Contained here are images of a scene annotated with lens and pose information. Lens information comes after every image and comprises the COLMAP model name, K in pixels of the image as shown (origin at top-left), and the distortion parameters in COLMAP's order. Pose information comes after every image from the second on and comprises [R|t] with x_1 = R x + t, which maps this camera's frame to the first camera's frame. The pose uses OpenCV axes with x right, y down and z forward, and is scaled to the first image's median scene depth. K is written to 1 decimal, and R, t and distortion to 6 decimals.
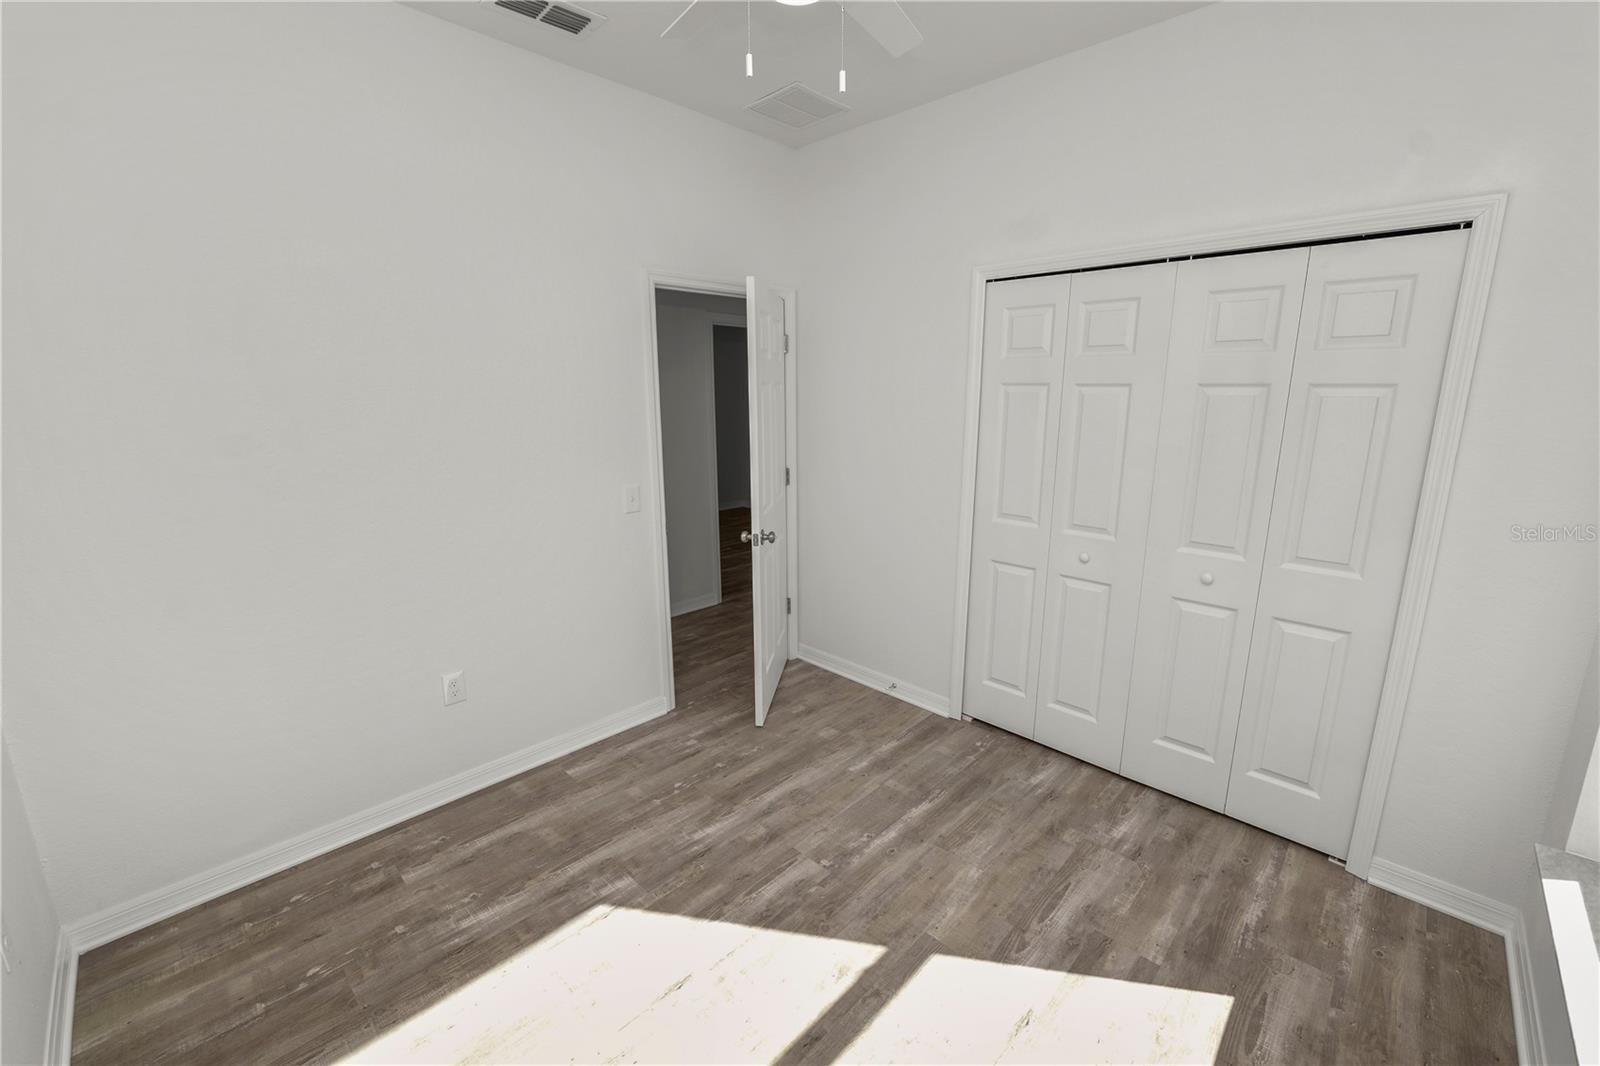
lens RADIAL K [[651.6, 0, 804.3], [0, 651.6, 531.1], [0, 0, 1]] dist [-0.013939, 0.001692]
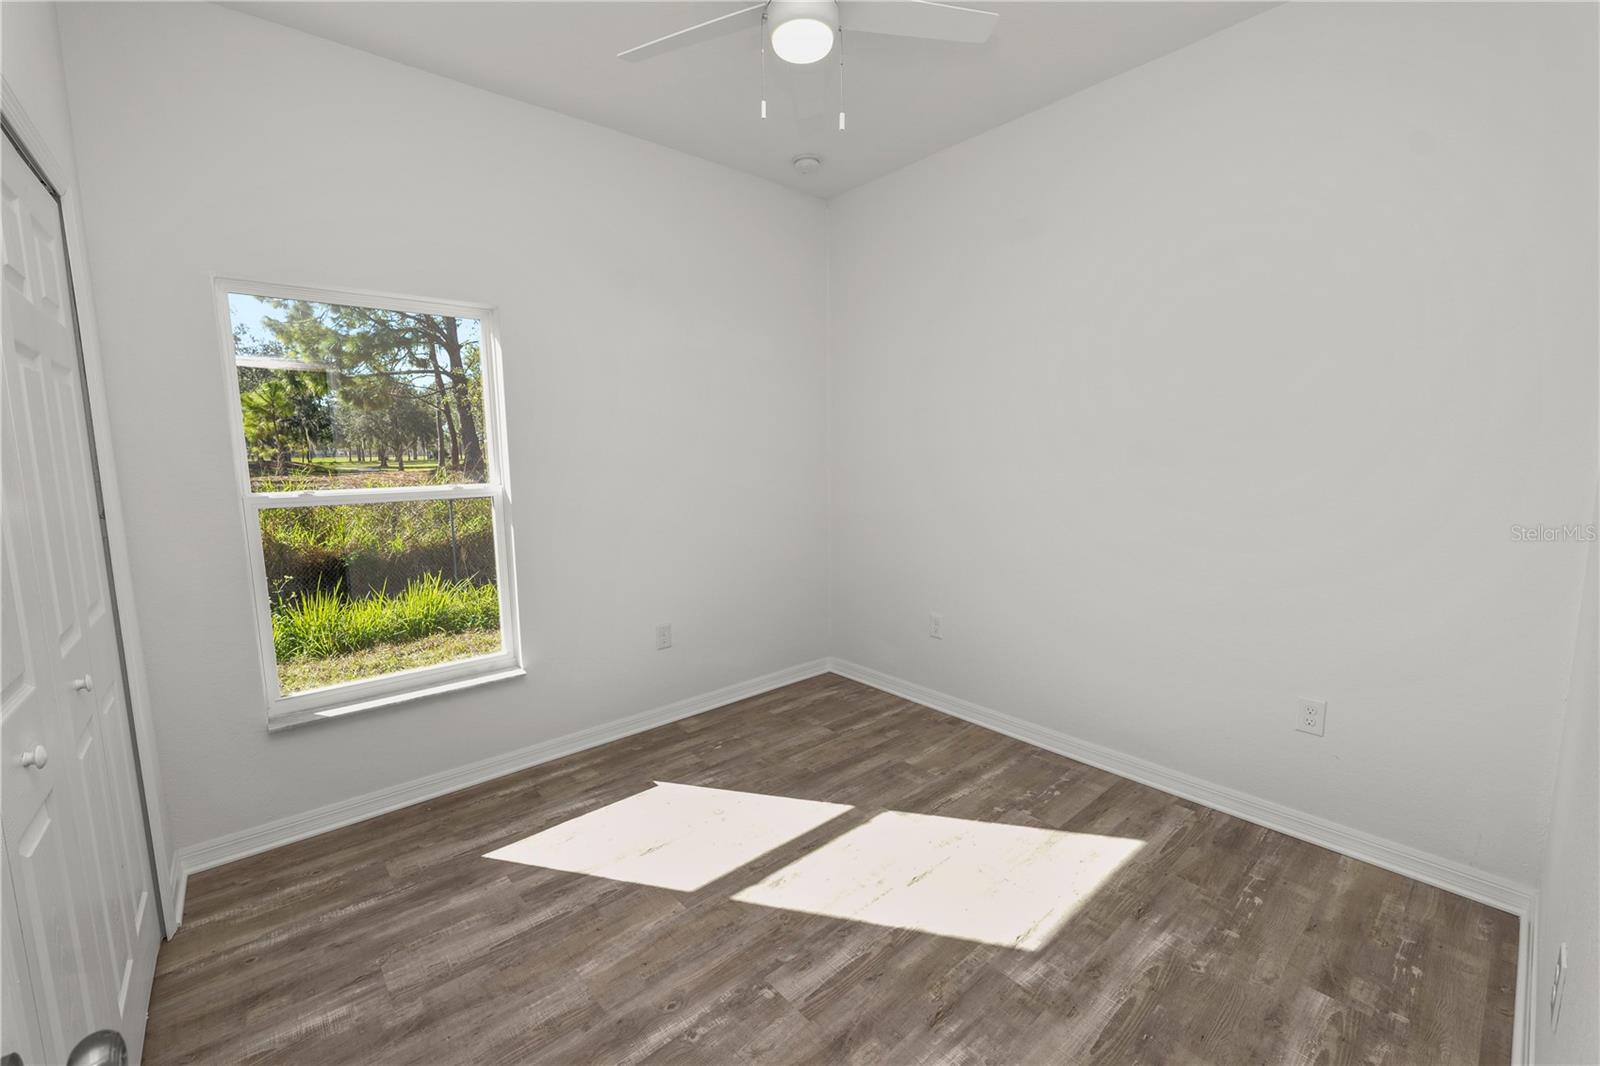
lens RADIAL K [[651.6, 0, 804.4], [0, 651.6, 529.1], [0, 0, 1]] dist [-0.013939, 0.001692]
pose [[-0.996136, 0.004221, 0.087717, -0.083300], [0.032884, 0.944104, 0.328005, -0.256778], [-0.081429, 0.329622, -0.940595, 1.644288]]
